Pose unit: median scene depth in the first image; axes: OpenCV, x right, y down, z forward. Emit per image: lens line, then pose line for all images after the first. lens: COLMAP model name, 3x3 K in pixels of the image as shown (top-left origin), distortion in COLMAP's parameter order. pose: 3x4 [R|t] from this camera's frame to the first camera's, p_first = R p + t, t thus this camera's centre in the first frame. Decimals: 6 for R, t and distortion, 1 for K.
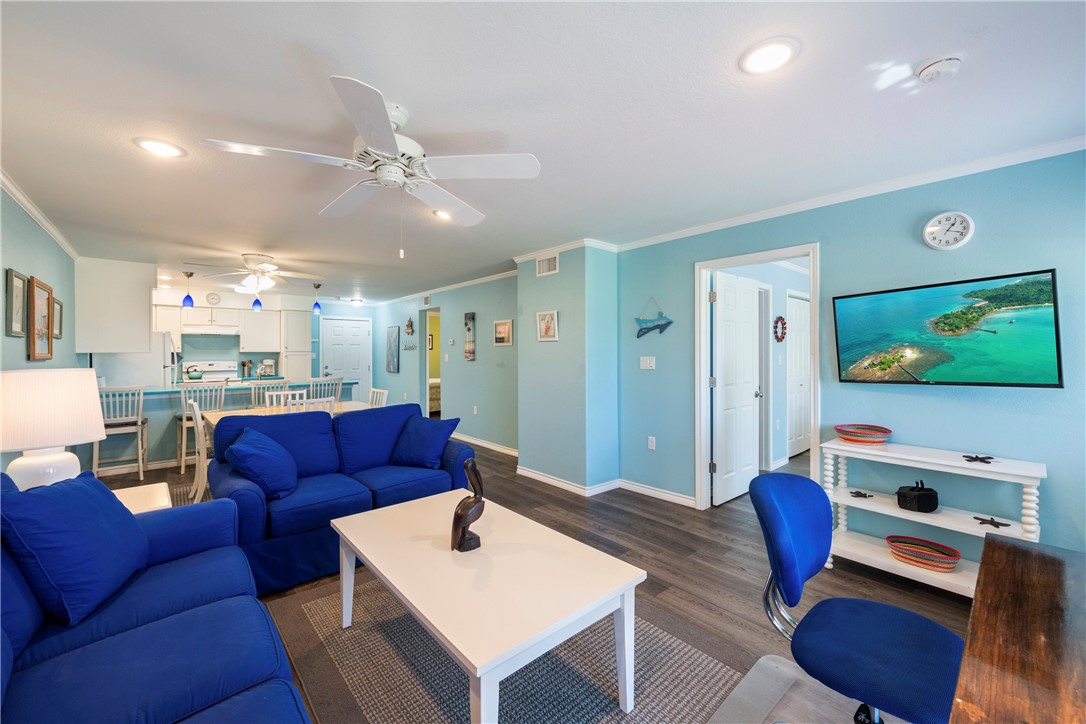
lens RADIAL K [[429.0, 0, 547.7], [0, 429.0, 348.0], [0, 0, 1]] dist [0.002538, -0.001125]
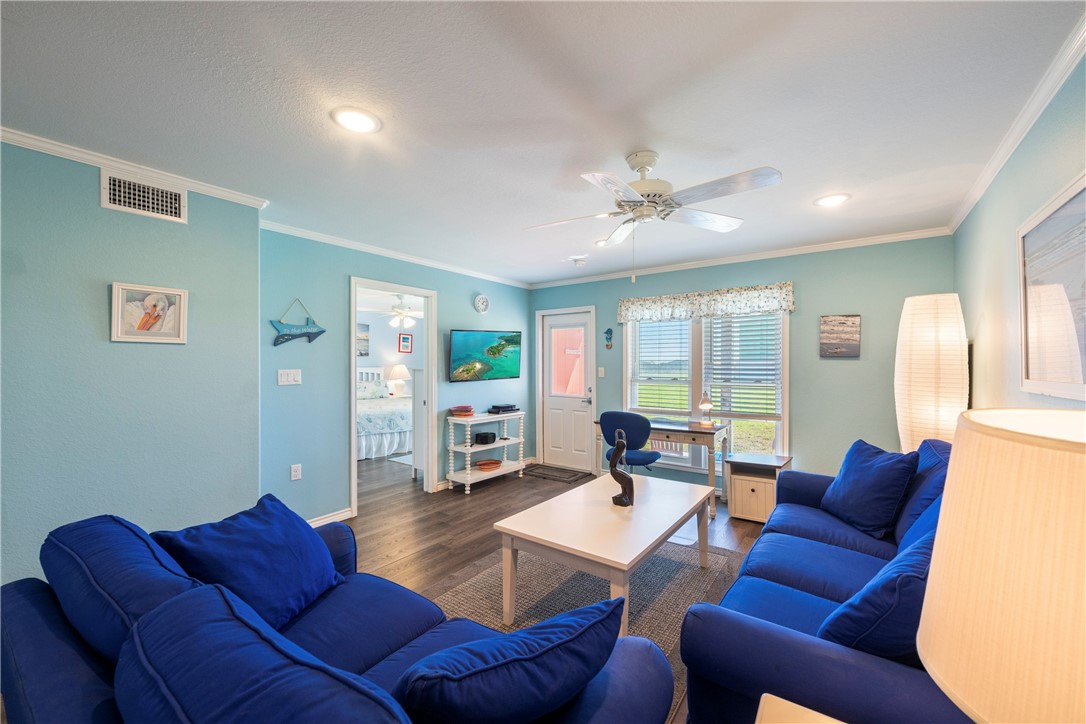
lens RADIAL K [[429.0, 0, 545.5], [0, 429.0, 365.4], [0, 0, 1]] dist [0.002538, -0.001125]
pose [[-0.218736, 0.002382, 0.975781, -0.622074], [-0.007347, 0.999965, -0.004088, 0.010964], [-0.975757, -0.008063, -0.218710, 0.643171]]
